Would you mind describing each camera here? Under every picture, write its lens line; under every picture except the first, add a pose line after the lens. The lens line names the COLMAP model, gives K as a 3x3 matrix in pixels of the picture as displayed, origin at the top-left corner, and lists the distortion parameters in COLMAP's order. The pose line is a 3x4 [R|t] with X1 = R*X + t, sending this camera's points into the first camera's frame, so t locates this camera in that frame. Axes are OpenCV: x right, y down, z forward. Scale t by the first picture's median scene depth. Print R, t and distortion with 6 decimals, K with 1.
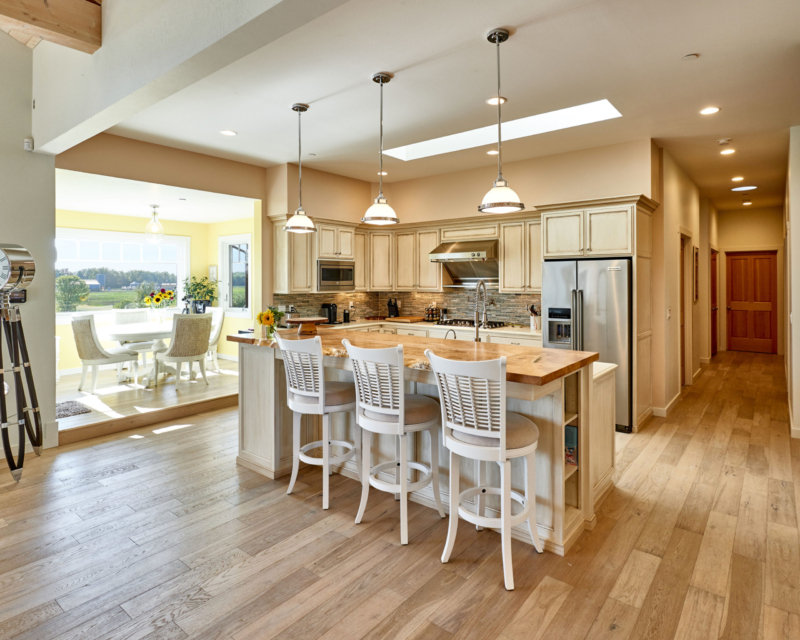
lens RADIAL K [[459.5, 0, 433.3], [0, 459.5, 275.6], [0, 0, 1]] dist [0.014542, -0.004934]
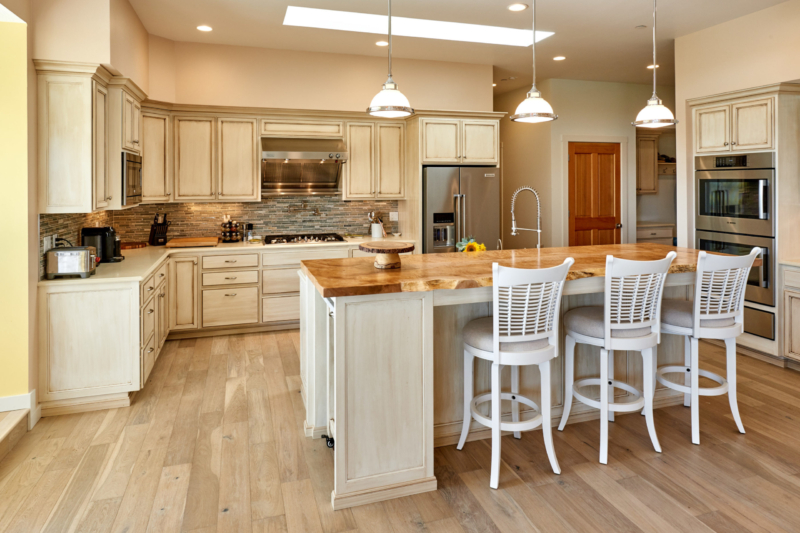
lens RADIAL K [[477.3, 0, 395.3], [0, 477.3, 185.7], [0, 0, 1]] dist [-0.002087, 0.000795]
pose [[0.586324, -0.002024, 0.810074, -0.494994], [-0.005055, 0.999968, 0.006157, 0.003369], [-0.810061, -0.007705, 0.586295, 0.348887]]
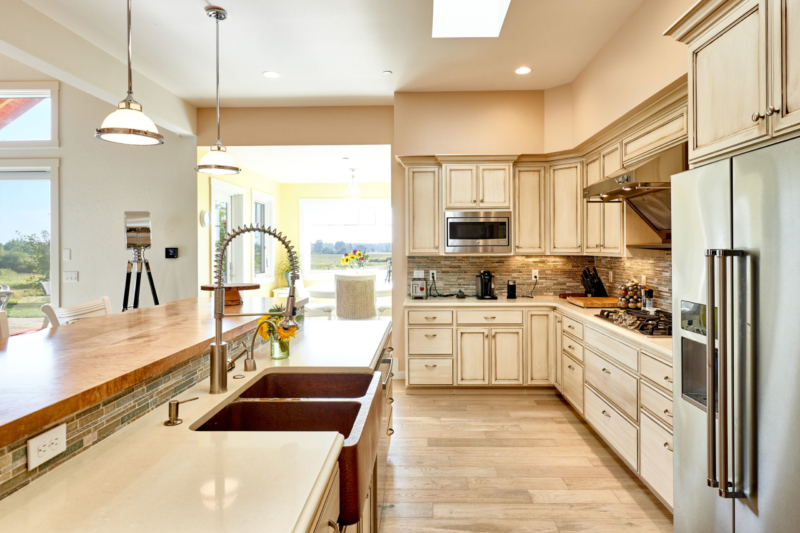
lens RADIAL K [[477.3, 0, 417.7], [0, 477.3, 247.7], [0, 0, 1]] dist [-0.002087, 0.000795]
pose [[0.583340, -0.001854, -0.812226, 0.331883], [0.011334, 0.999919, 0.005857, 0.018723], [0.812149, -0.012623, 0.583313, 0.472670]]
